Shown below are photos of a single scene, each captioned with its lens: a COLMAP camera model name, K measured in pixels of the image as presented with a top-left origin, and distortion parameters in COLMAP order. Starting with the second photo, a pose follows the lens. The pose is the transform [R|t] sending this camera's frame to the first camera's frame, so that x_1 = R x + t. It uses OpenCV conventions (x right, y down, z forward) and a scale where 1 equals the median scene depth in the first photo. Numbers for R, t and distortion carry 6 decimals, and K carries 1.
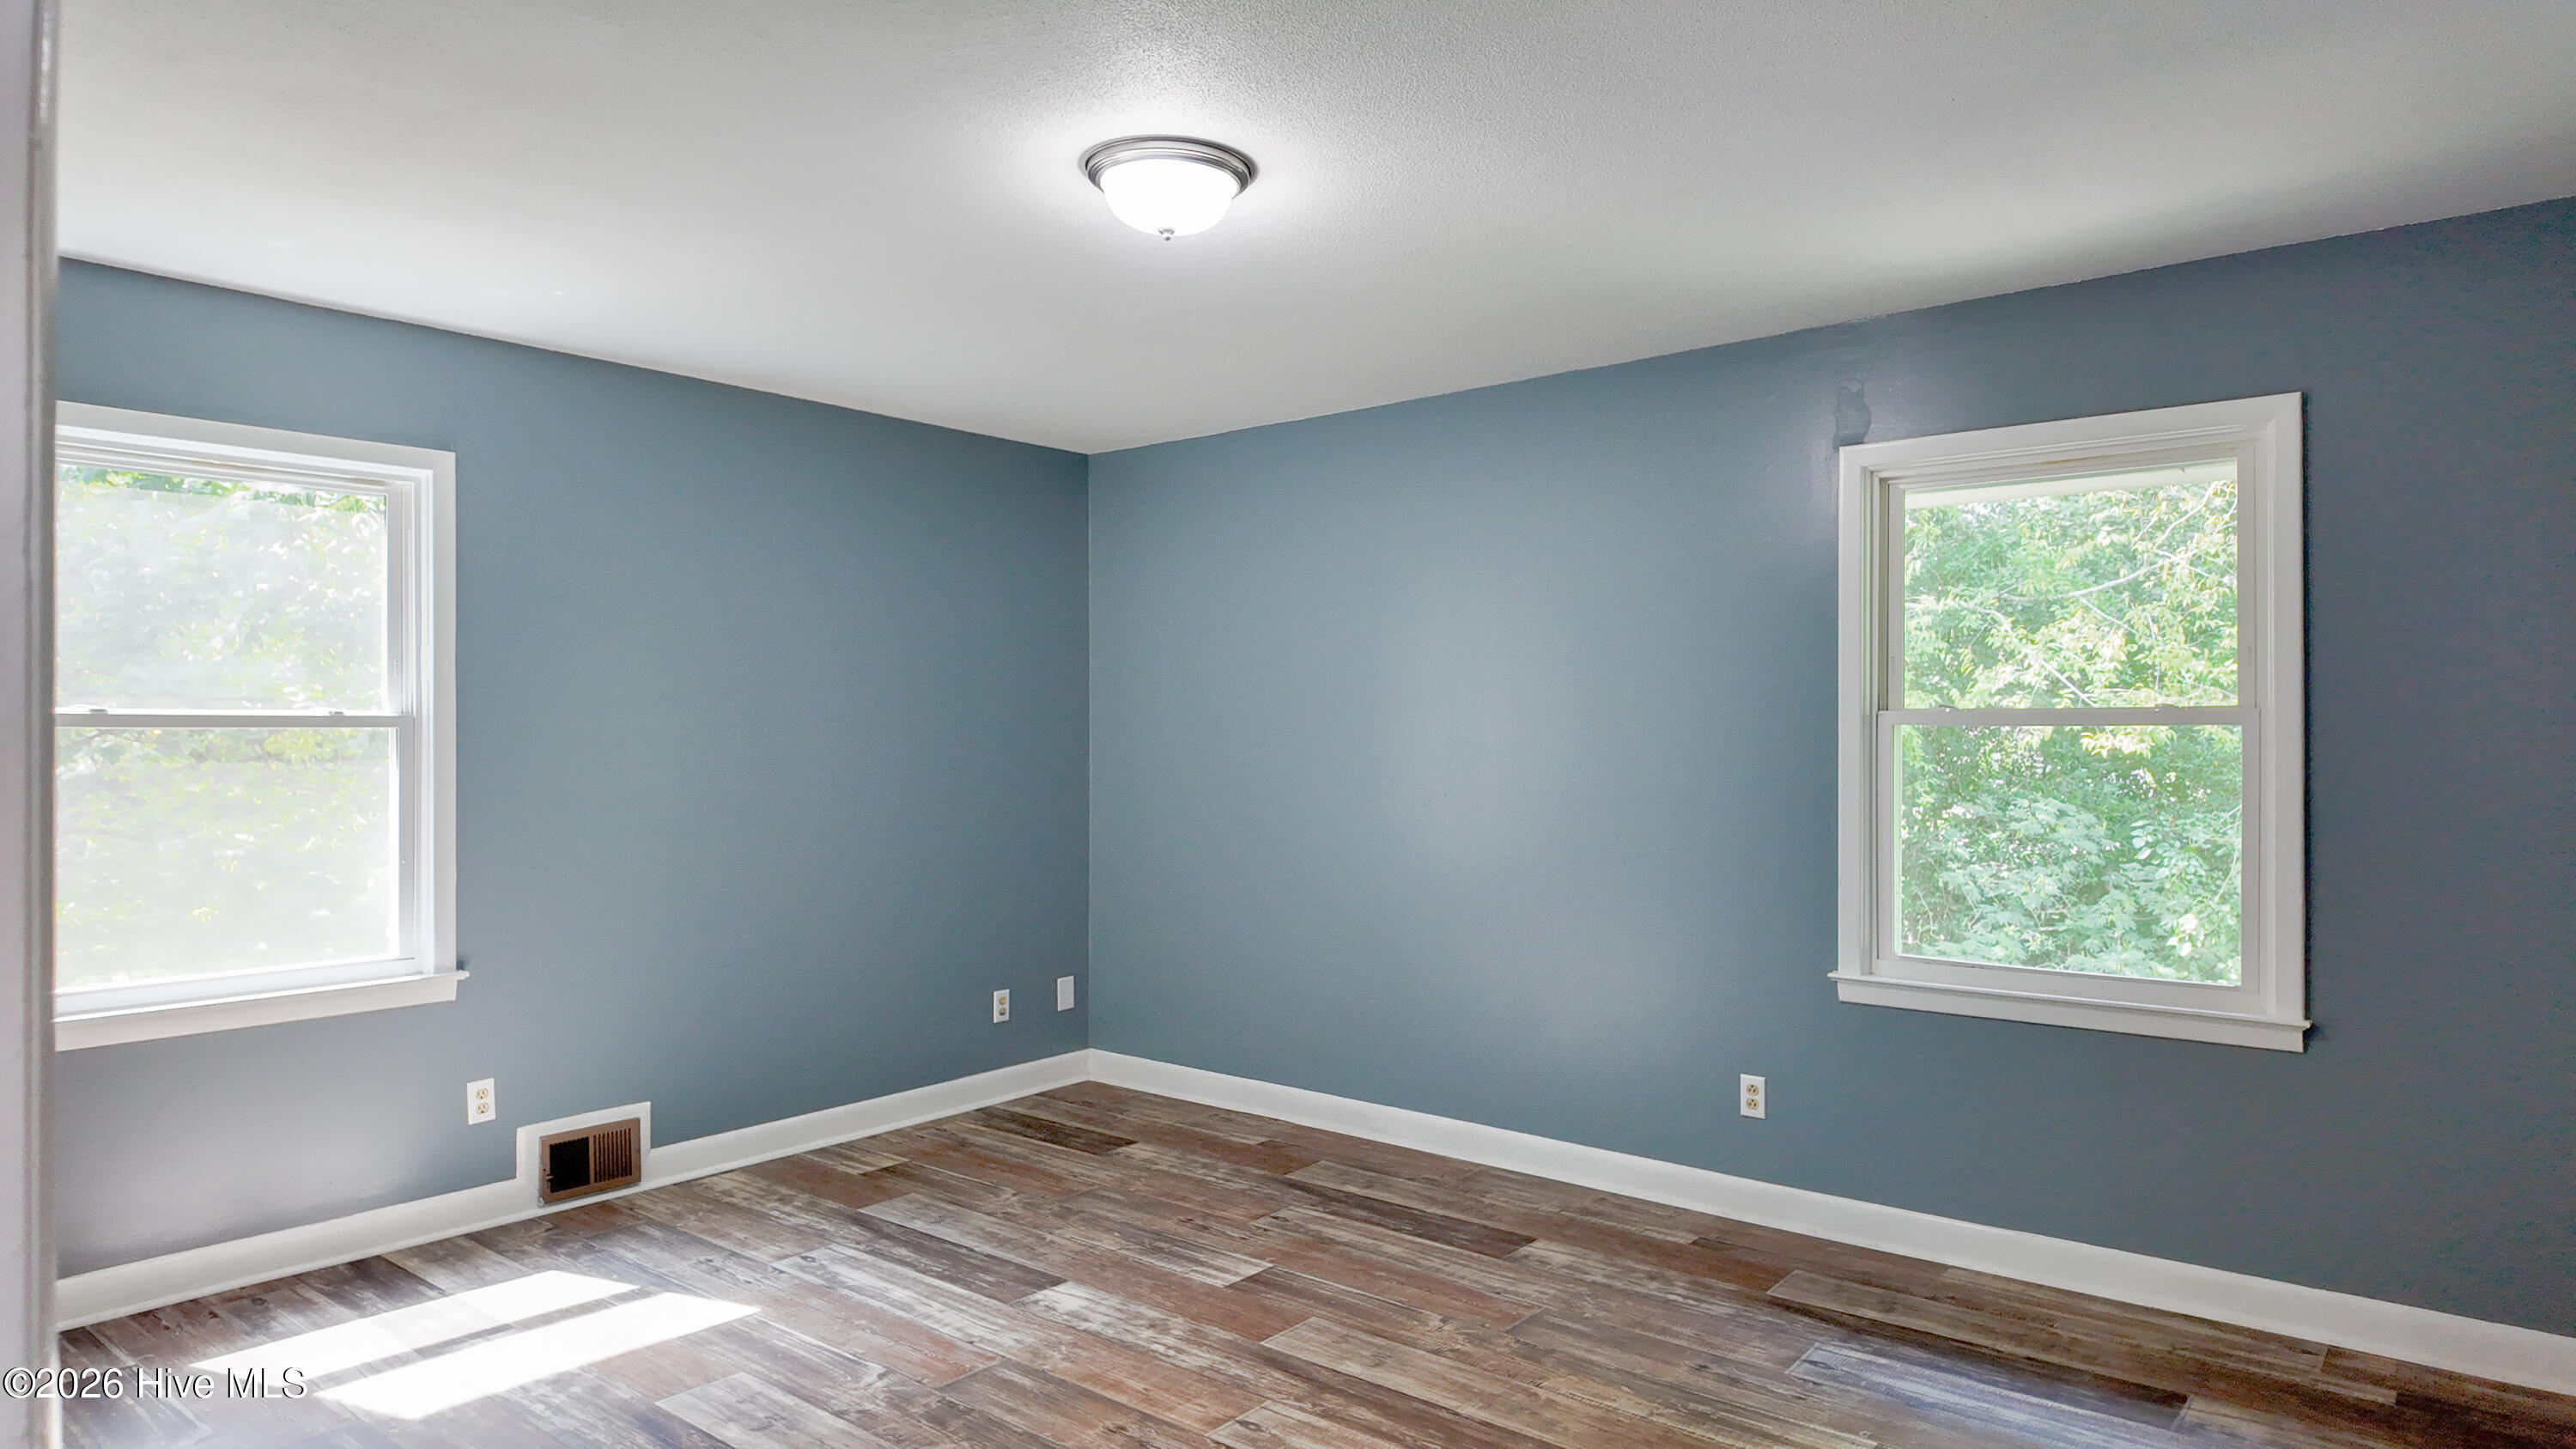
lens RADIAL K [[1457.6, 0, 1212.4], [0, 1457.6, 723.4], [0, 0, 1]] dist [0.056566, -0.049004]
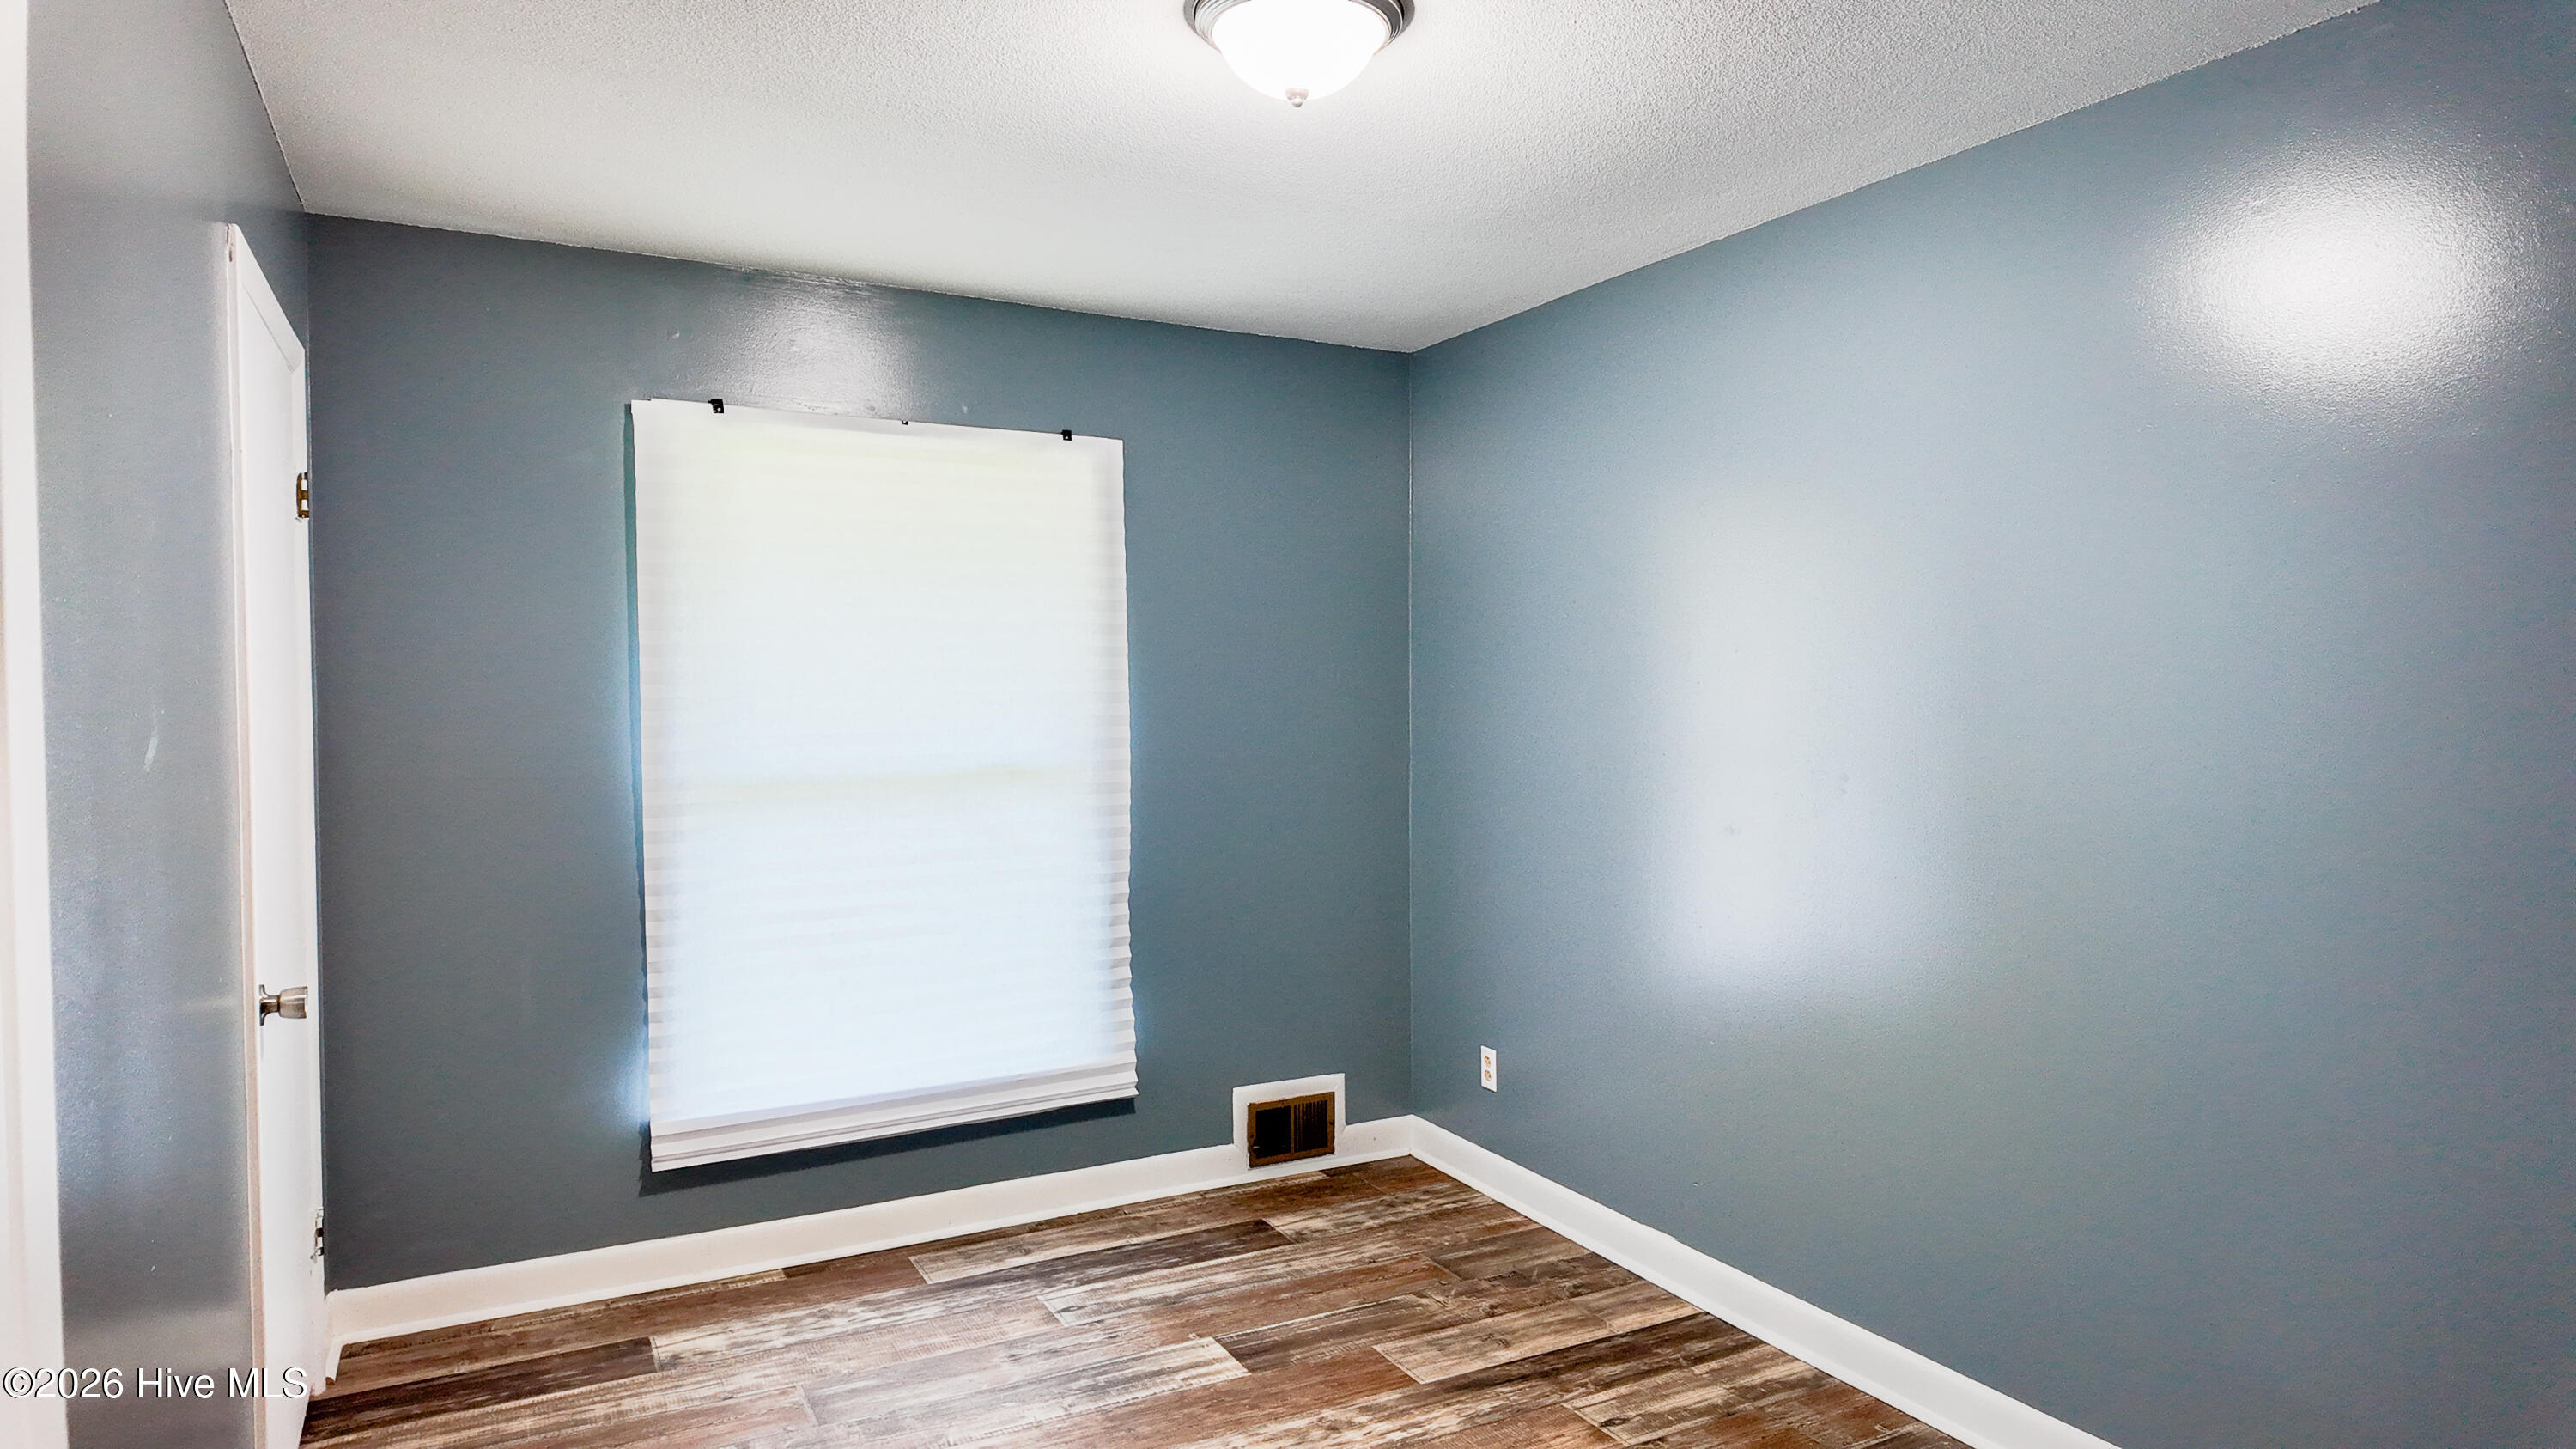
lens RADIAL K [[1488.0, 0, 1288.0], [0, 1488.0, 724.5], [0, 0, 1]] dist [0.057891, -0.077458]
pose [[0.396836, -0.011402, 0.917819, -0.697482], [0.010180, 0.999916, 0.008020, 0.013289], [-0.917833, 0.006161, 0.396919, 0.599360]]
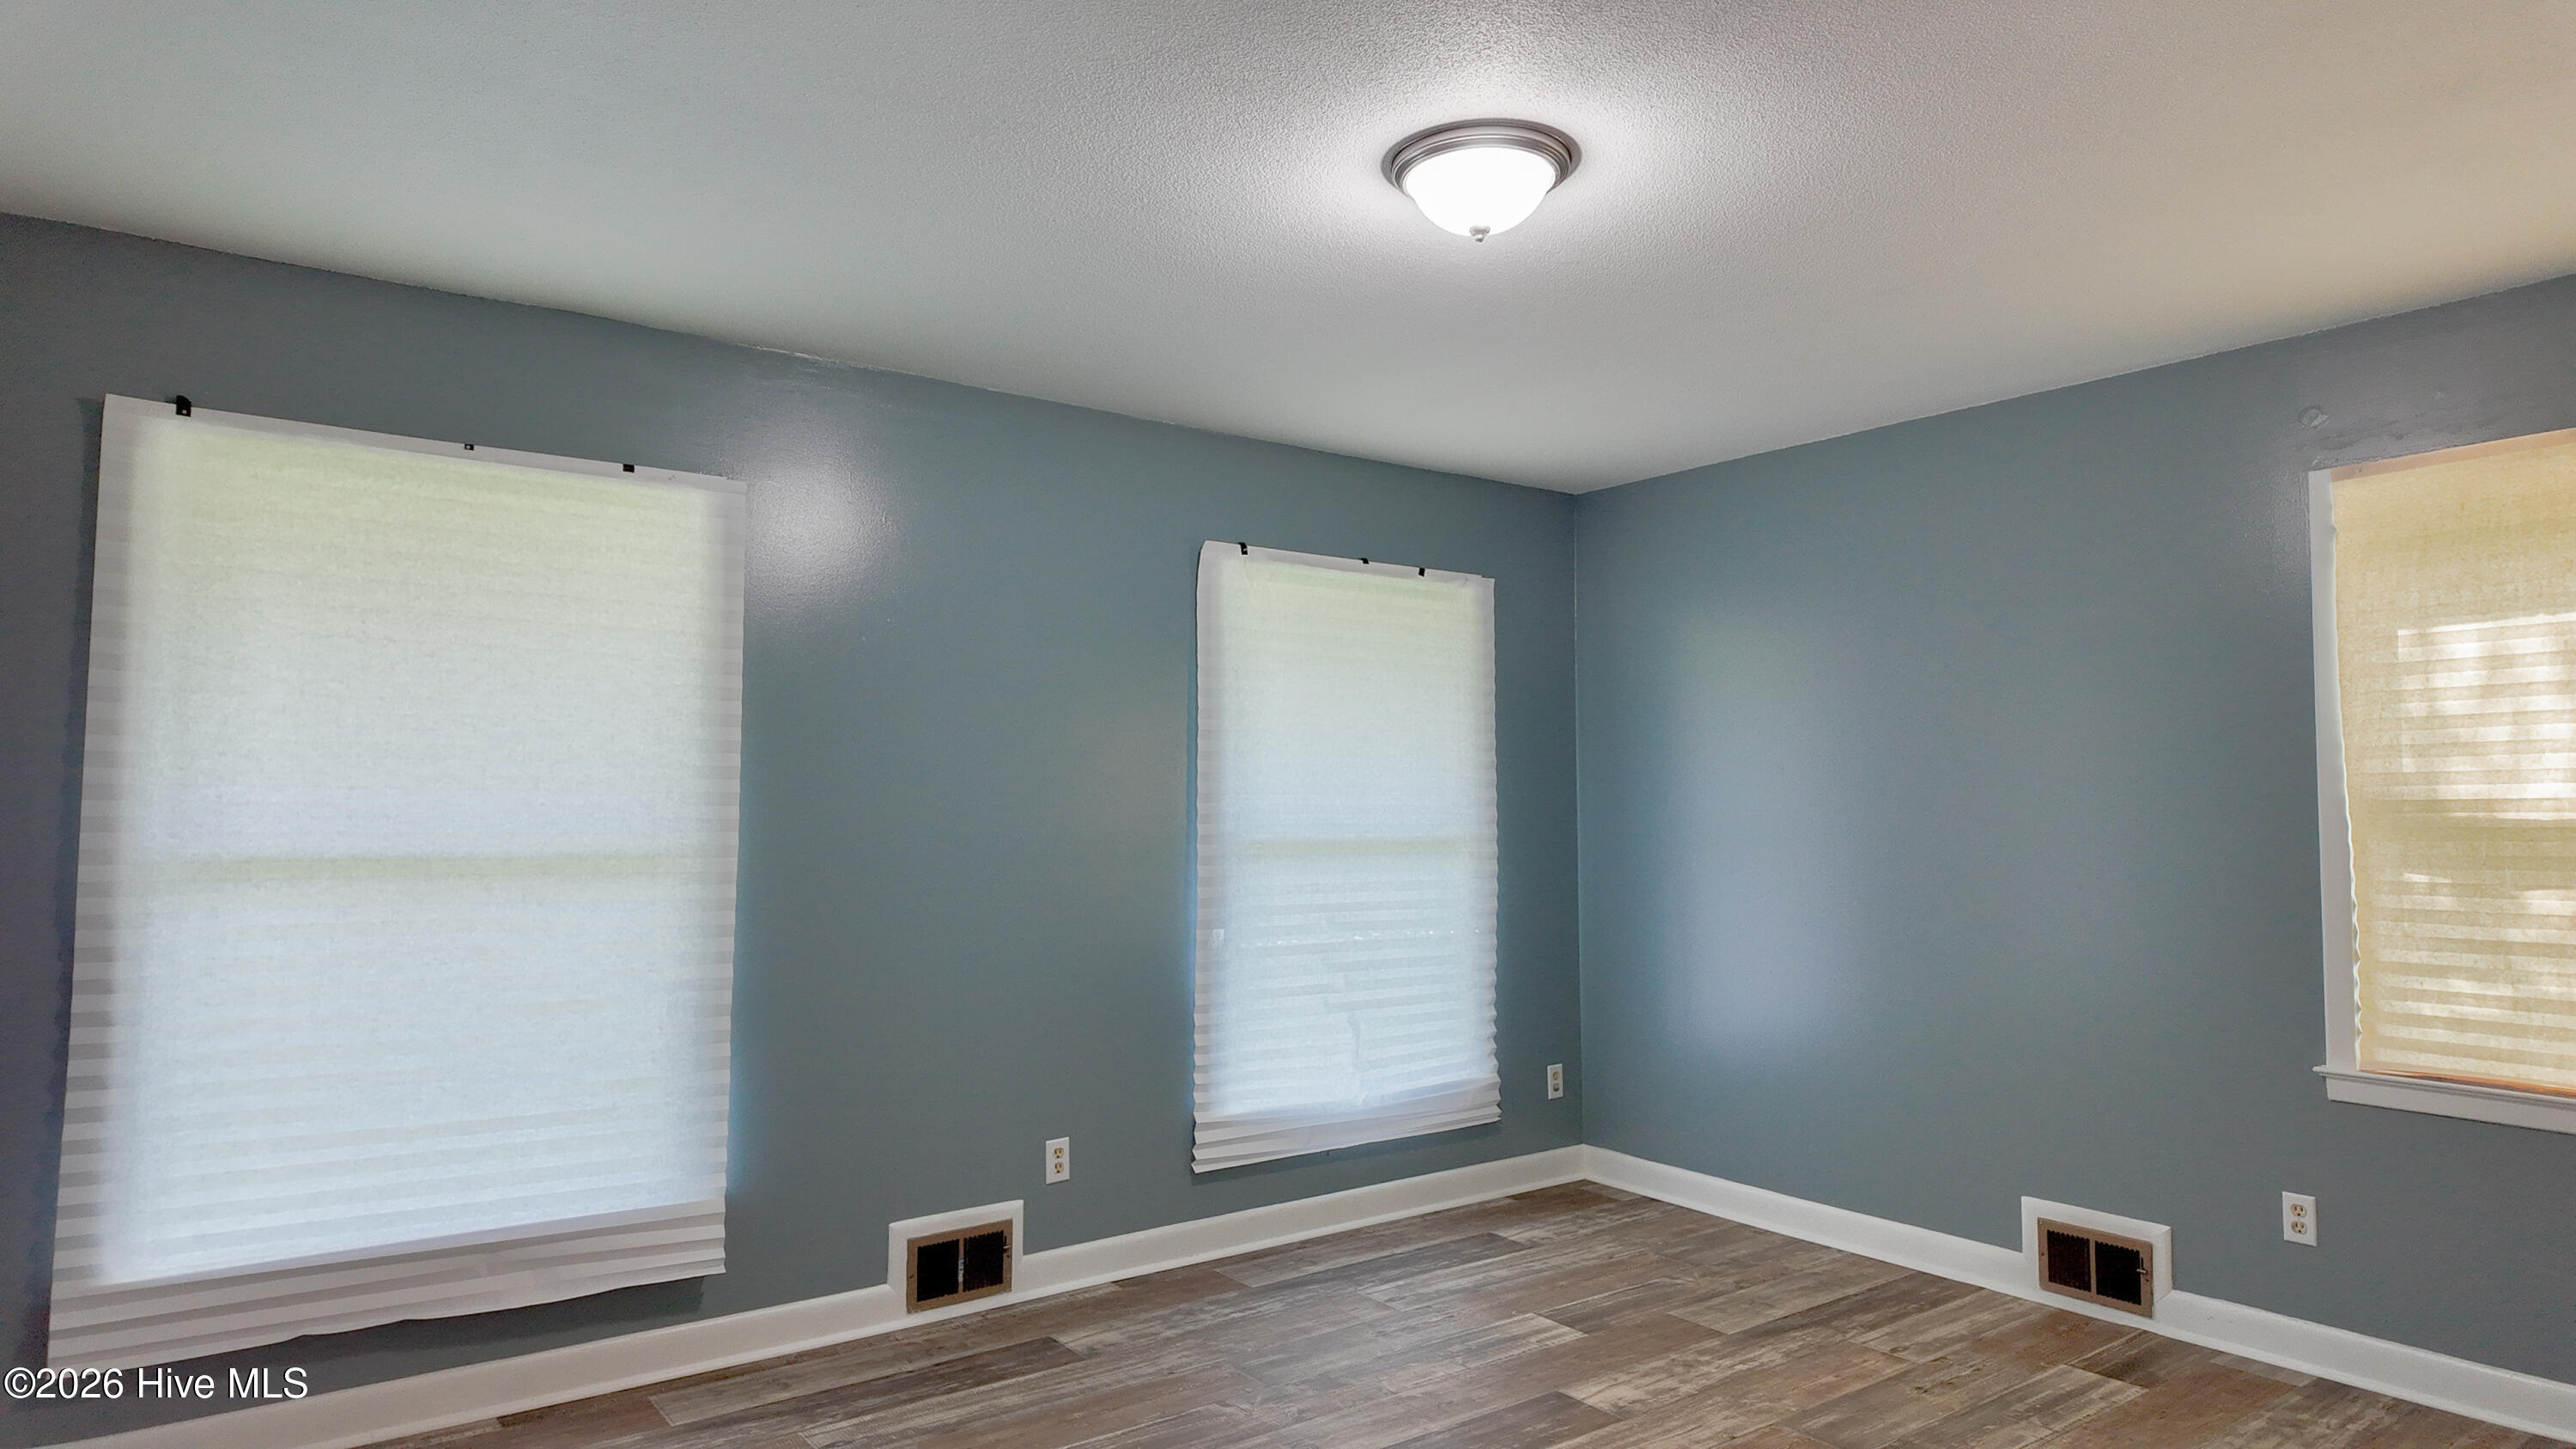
lens RADIAL K [[1488.0, 0, 1288.0], [0, 1488.0, 724.5], [0, 0, 1]] dist [0.057891, -0.077458]
pose [[0.259560, 0.054471, 0.964190, -0.994845], [0.003851, 0.998342, -0.057437, 0.020200], [-0.965719, 0.018622, 0.258919, 0.858865]]
